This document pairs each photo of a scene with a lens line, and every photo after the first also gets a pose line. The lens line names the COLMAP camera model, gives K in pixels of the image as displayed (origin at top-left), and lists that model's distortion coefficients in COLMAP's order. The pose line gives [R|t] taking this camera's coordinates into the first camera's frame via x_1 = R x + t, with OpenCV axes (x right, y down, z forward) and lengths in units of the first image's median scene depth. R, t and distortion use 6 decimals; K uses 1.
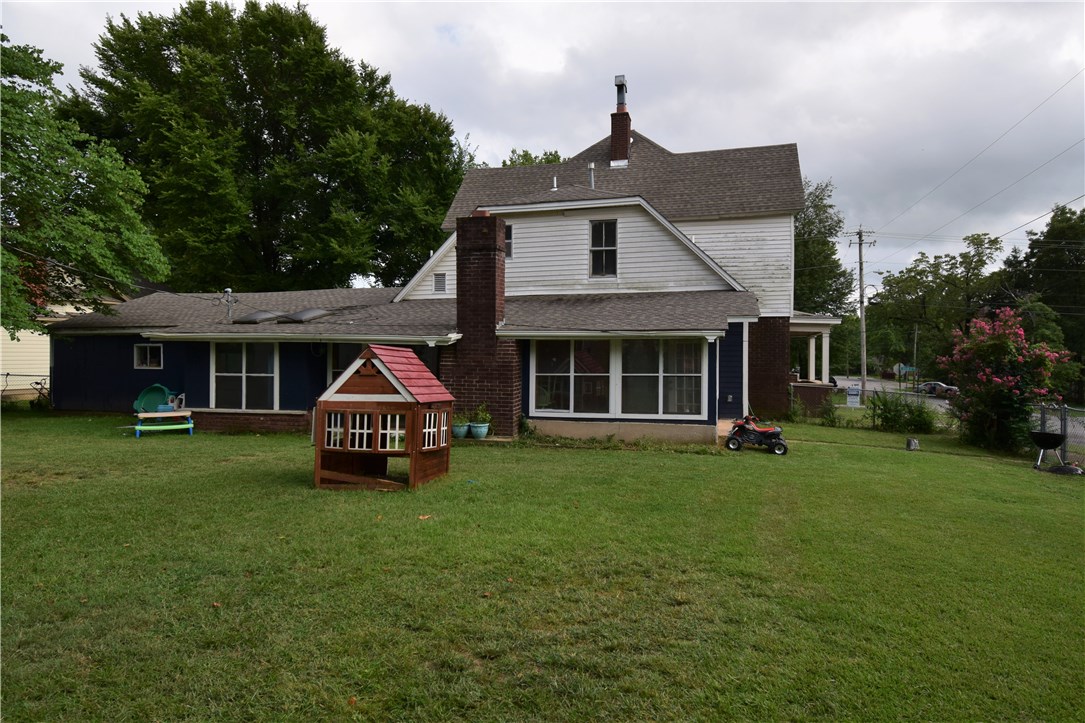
lens RADIAL K [[669.6, 0, 544.6], [0, 669.6, 350.7], [0, 0, 1]] dist [-0.009236, -0.003393]
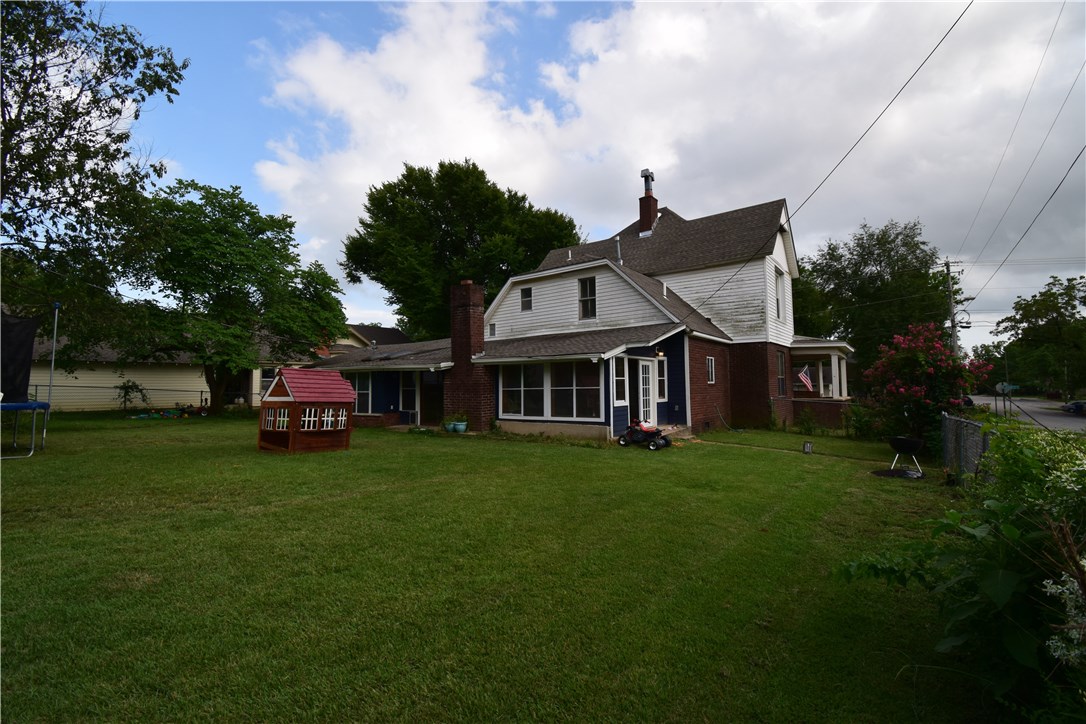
lens RADIAL K [[482.4, 0, 543.0], [0, 482.4, 362.0], [0, 0, 1]] dist [-0.002344, -0.000792]
pose [[0.926653, -0.032929, -0.374472, 0.371139], [0.017640, 0.998868, -0.044183, 0.019449], [0.375503, 0.034337, 0.926185, 0.055140]]
